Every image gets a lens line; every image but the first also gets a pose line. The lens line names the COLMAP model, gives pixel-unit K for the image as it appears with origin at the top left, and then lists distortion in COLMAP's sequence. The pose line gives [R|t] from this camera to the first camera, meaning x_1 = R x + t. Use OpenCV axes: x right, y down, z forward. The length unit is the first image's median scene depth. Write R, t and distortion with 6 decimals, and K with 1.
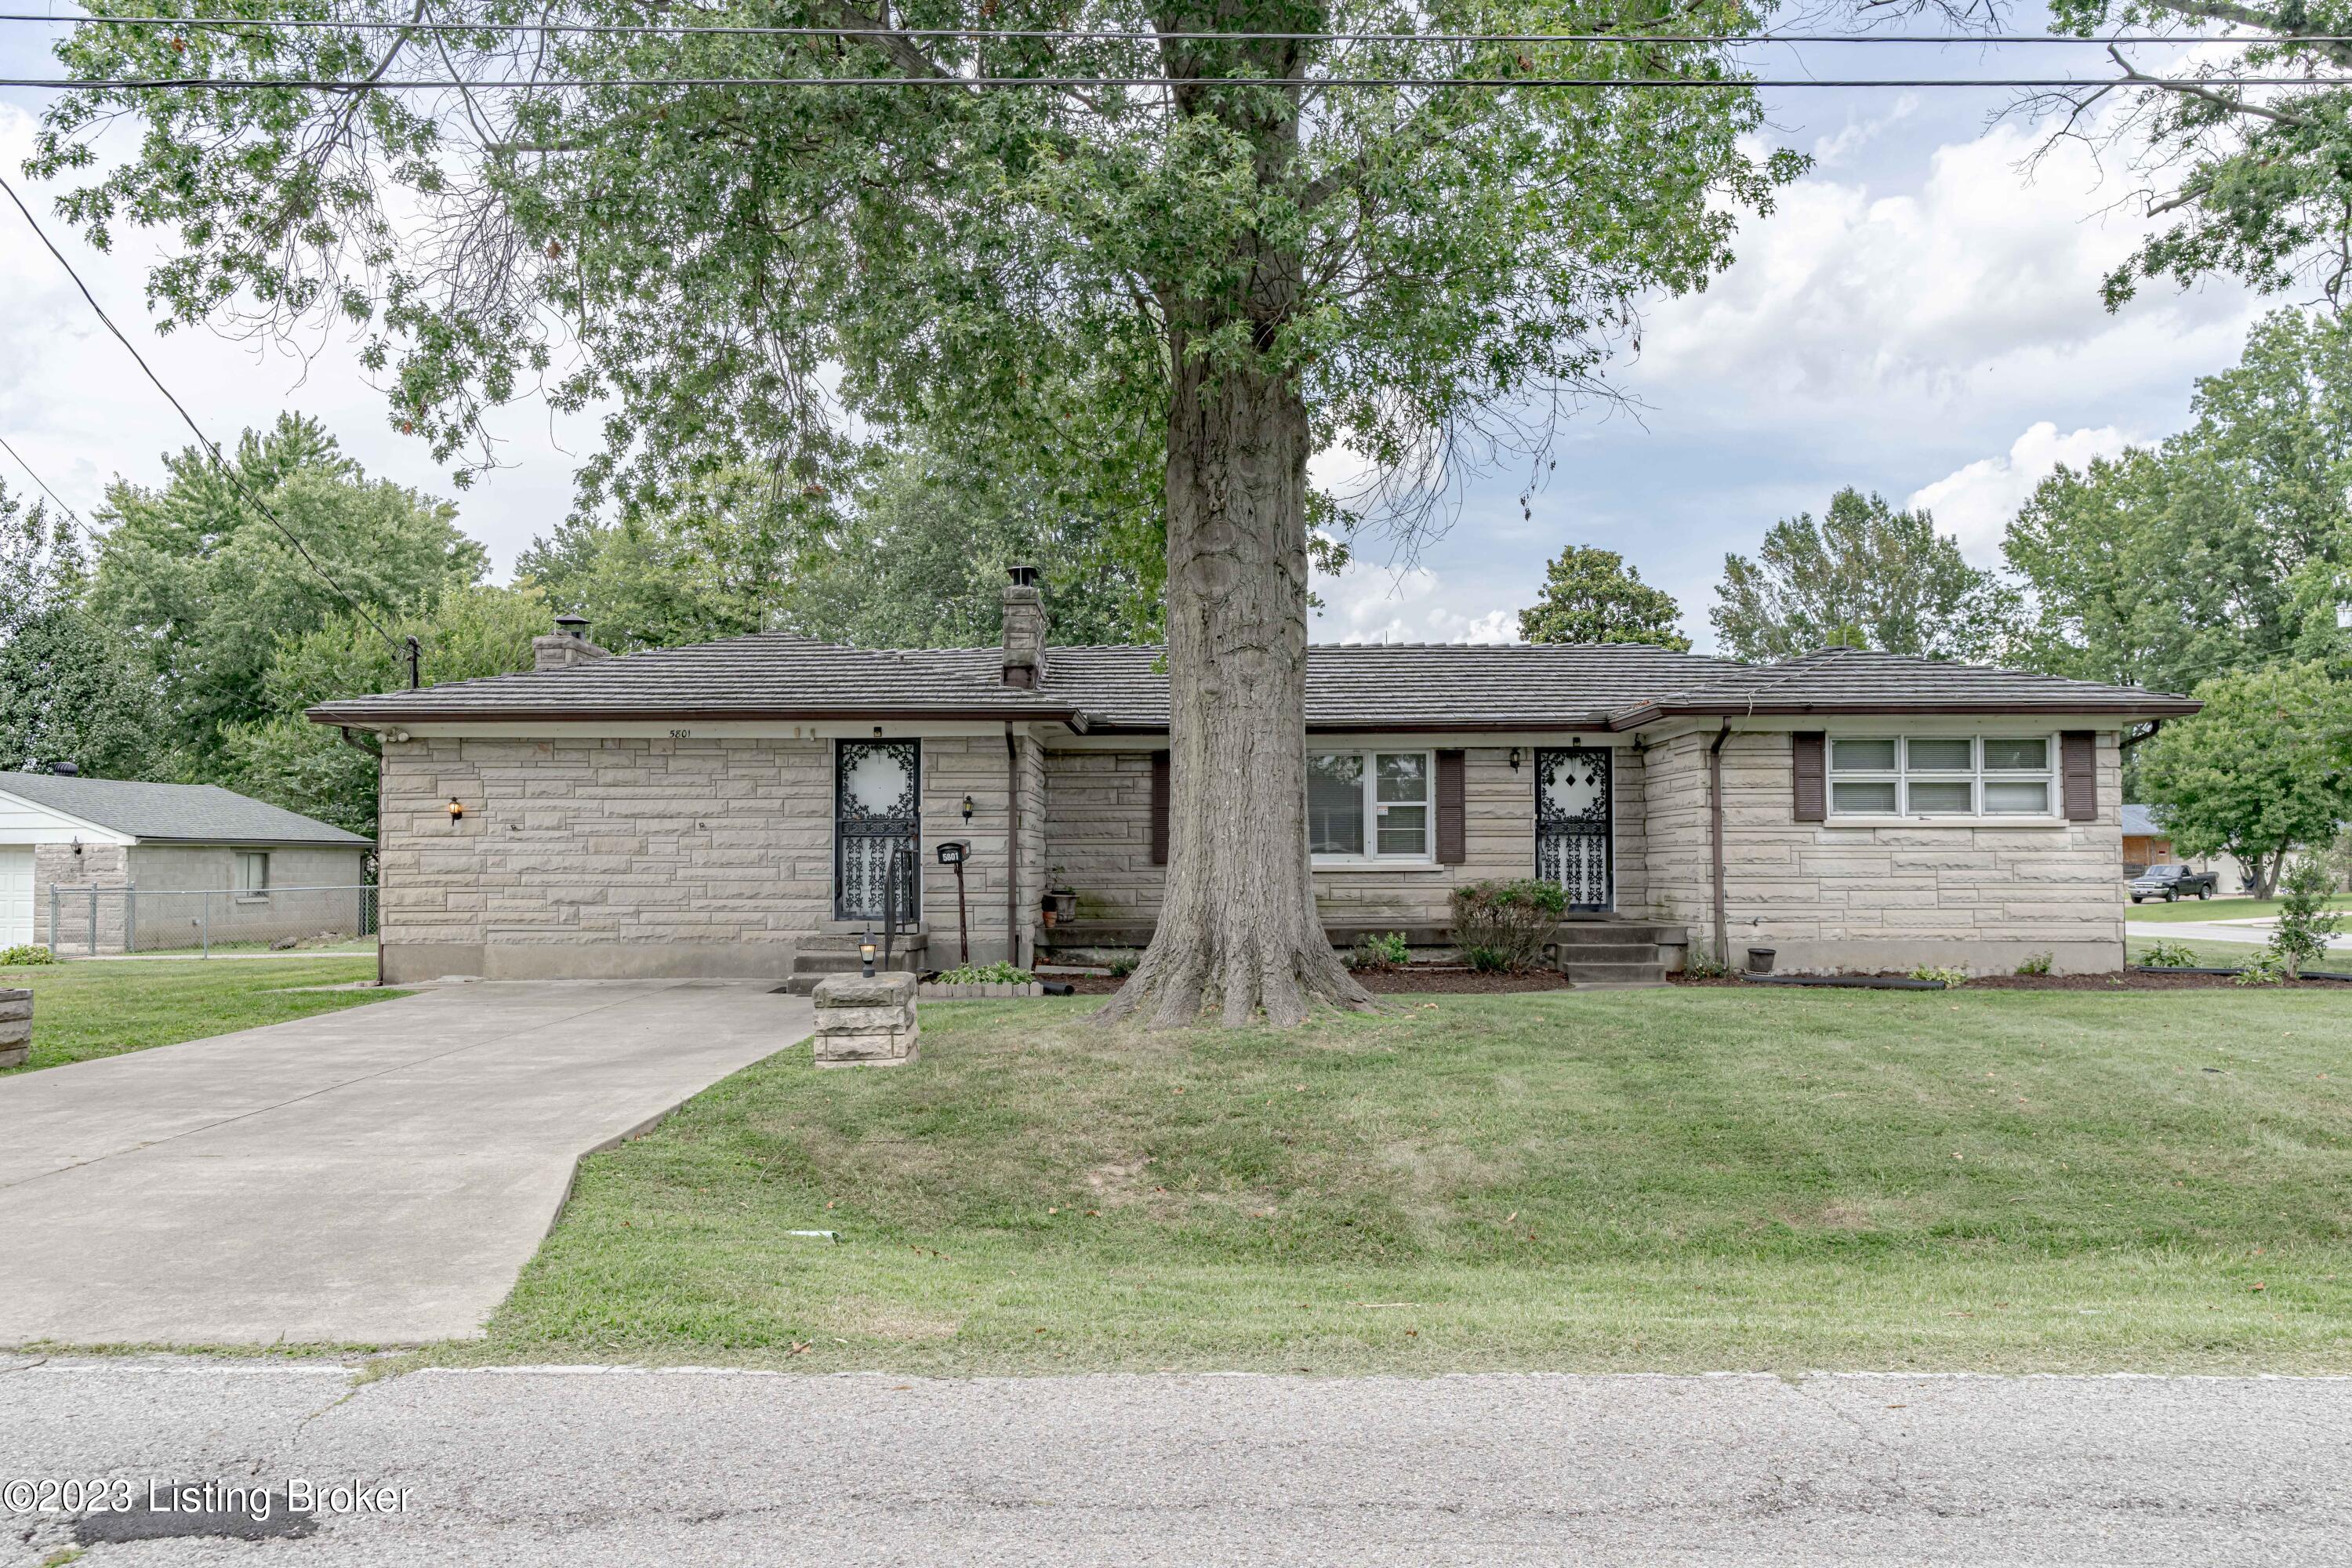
lens RADIAL K [[2030.6, 0, 1194.7], [0, 2030.6, 779.0], [0, 0, 1]] dist [-0.004283, -0.001504]
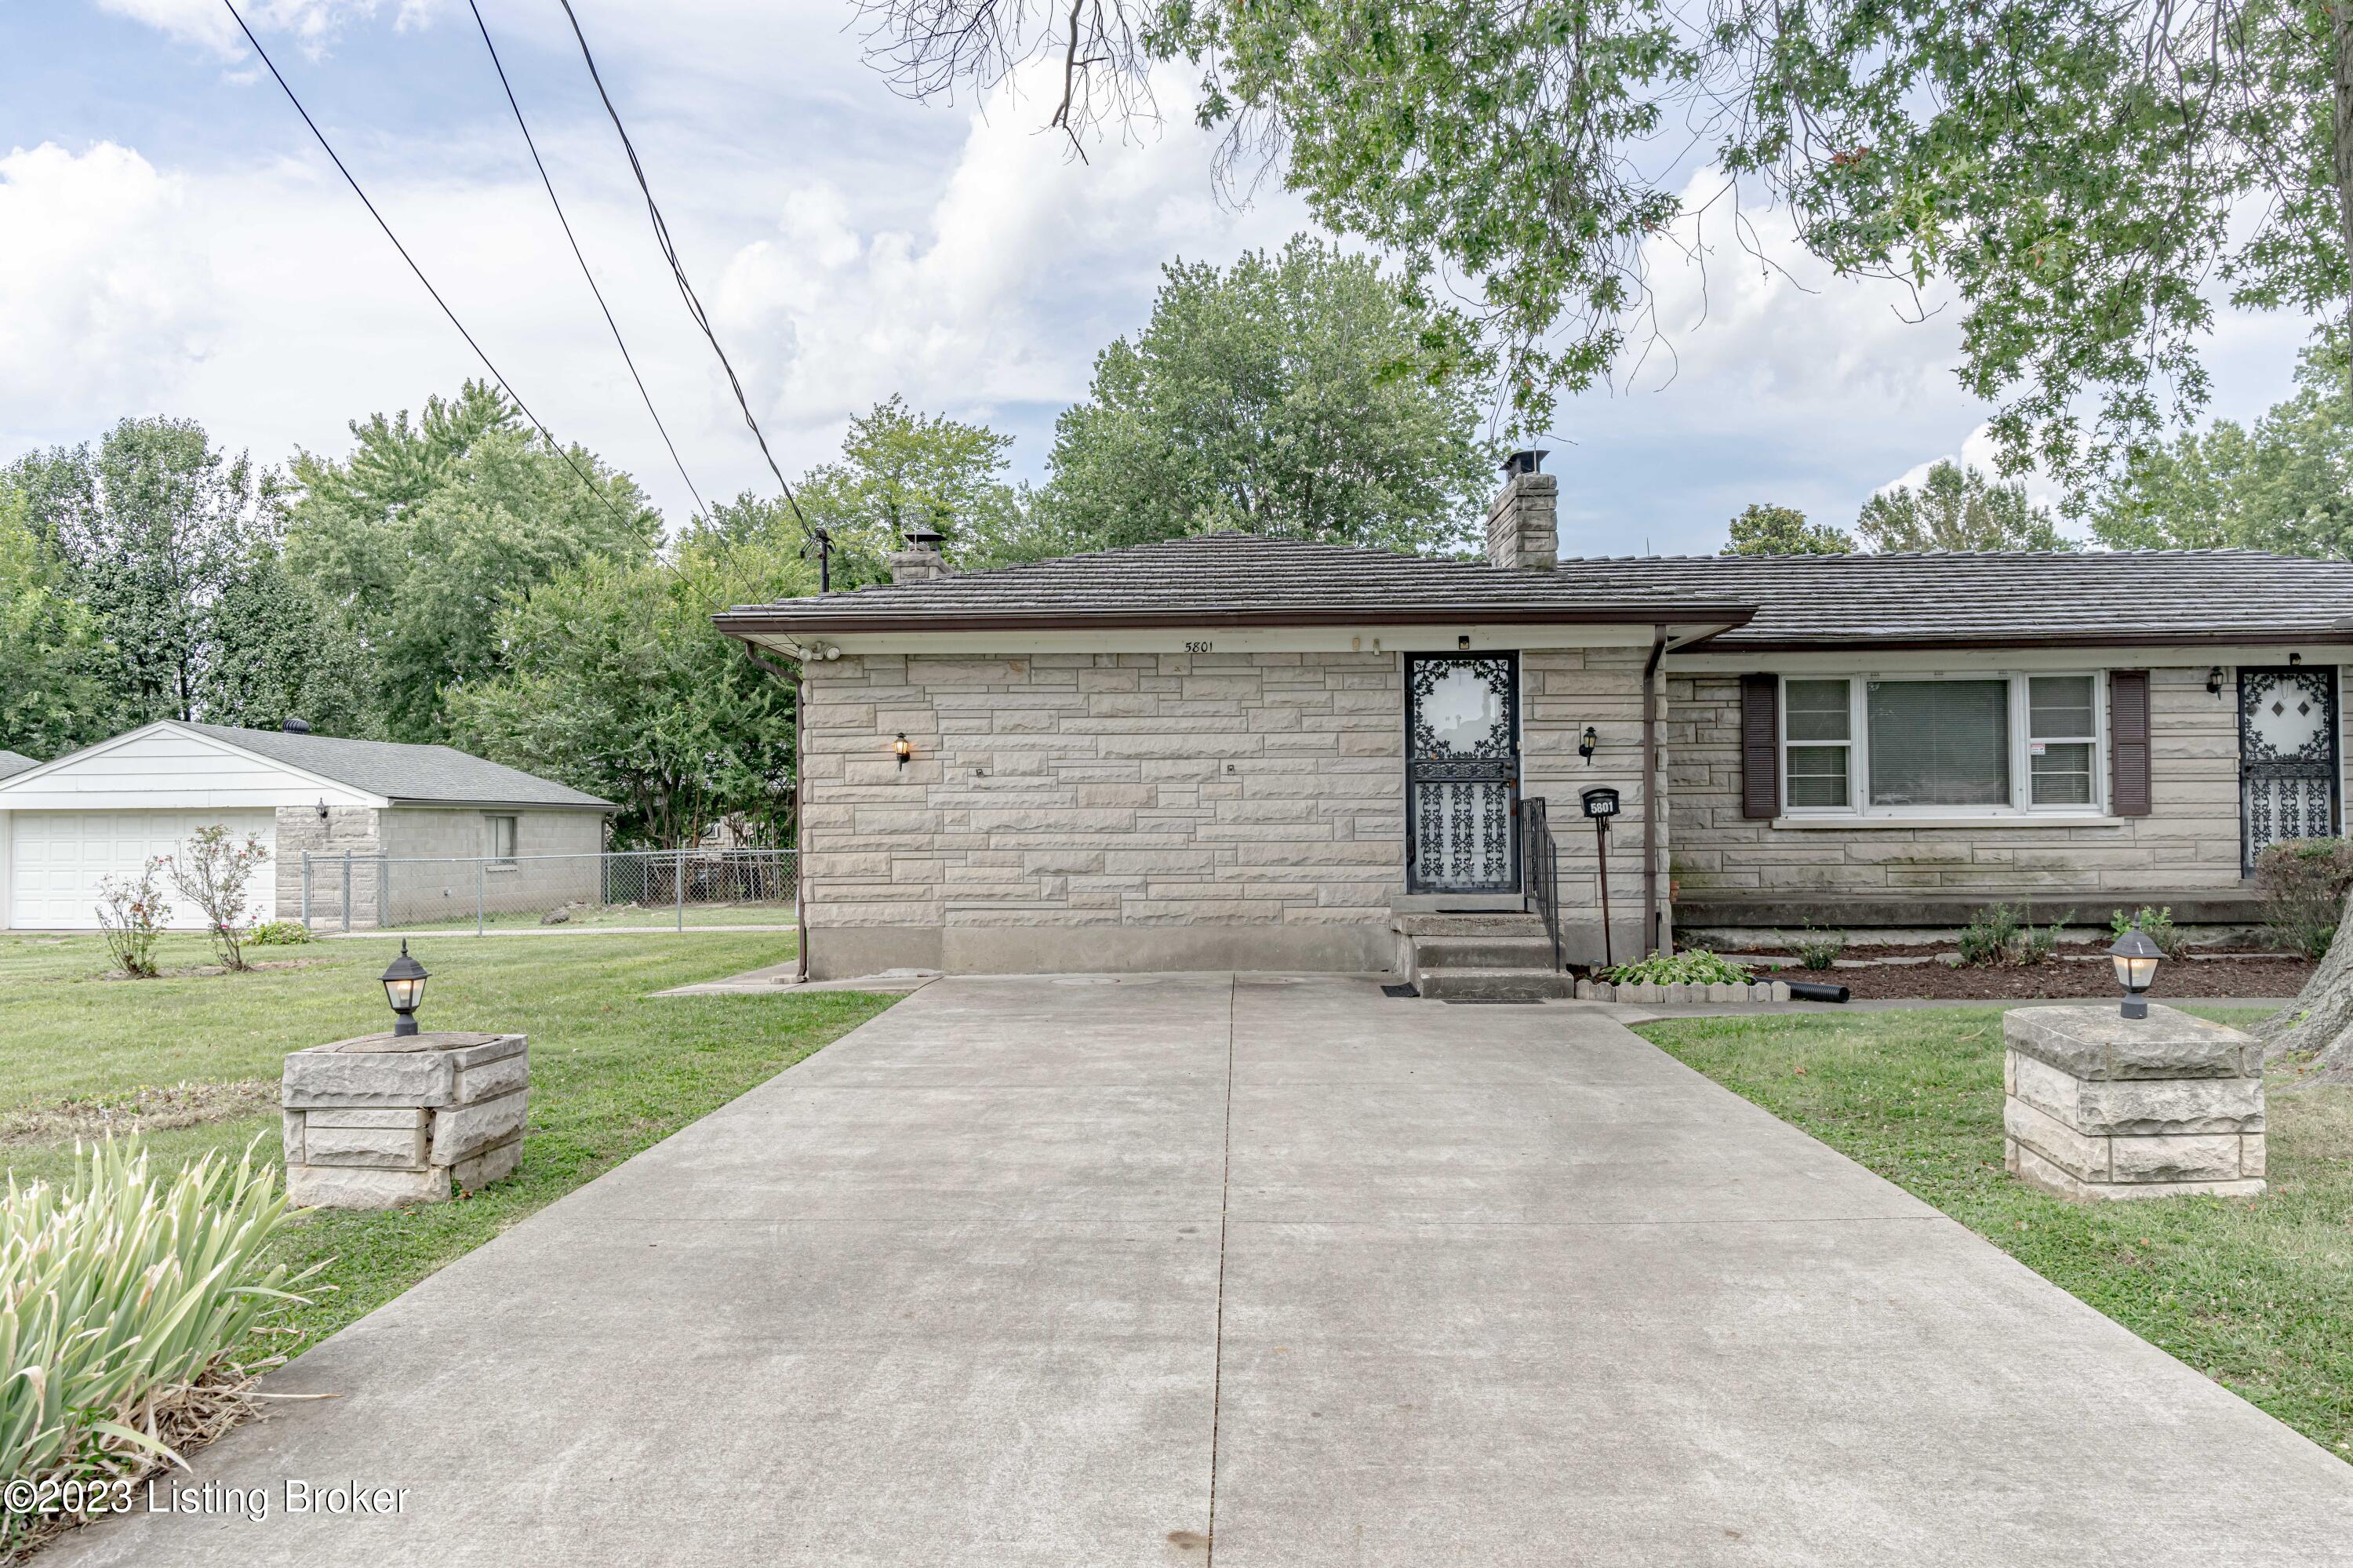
lens RADIAL K [[1792.8, 0, 1163.4], [0, 1792.8, 790.5], [0, 0, 1]] dist [-0.003317, 0.002970]
pose [[0.999798, -0.005160, -0.019443, -0.230775], [0.005540, 0.999793, 0.019557, 0.016245], [0.019338, -0.019660, 0.999620, 0.304878]]
